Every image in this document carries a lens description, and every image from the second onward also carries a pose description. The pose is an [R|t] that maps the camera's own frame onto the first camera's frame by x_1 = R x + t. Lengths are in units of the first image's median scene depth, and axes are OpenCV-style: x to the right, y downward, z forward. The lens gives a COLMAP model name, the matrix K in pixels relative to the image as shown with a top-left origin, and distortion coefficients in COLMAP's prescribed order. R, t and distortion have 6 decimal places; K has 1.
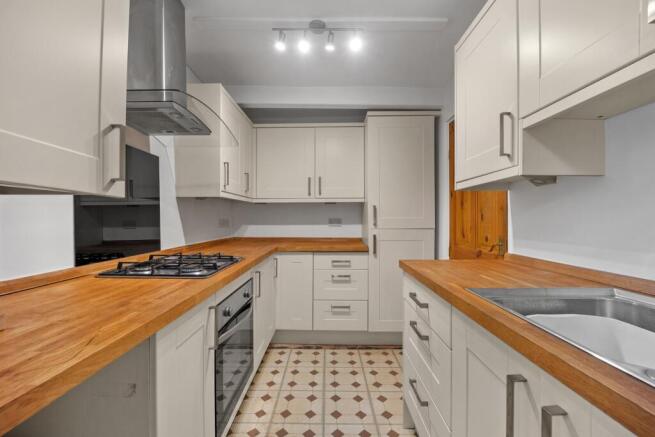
lens RADIAL K [[264.3, 0, 318.9], [0, 264.3, 217.9], [0, 0, 1]] dist [-0.023707, 0.000330]
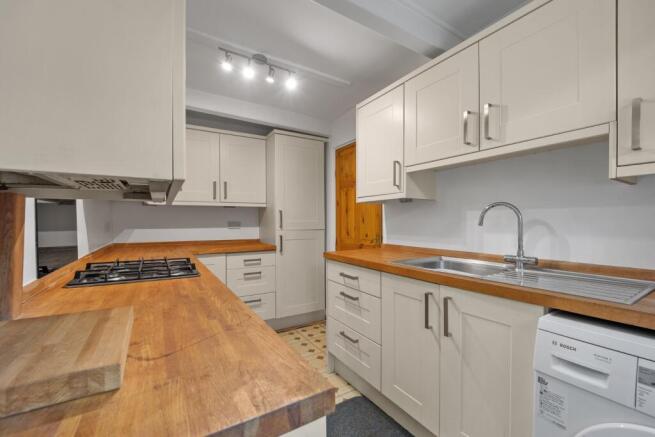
lens RADIAL K [[264.3, 0, 318.9], [0, 264.3, 217.9], [0, 0, 1]] dist [-0.023707, 0.000330]
pose [[0.856120, 0.005829, 0.516744, -0.336884], [-0.000996, 0.999953, -0.009631, -0.003355], [-0.516776, 0.007730, 0.856086, -0.128164]]
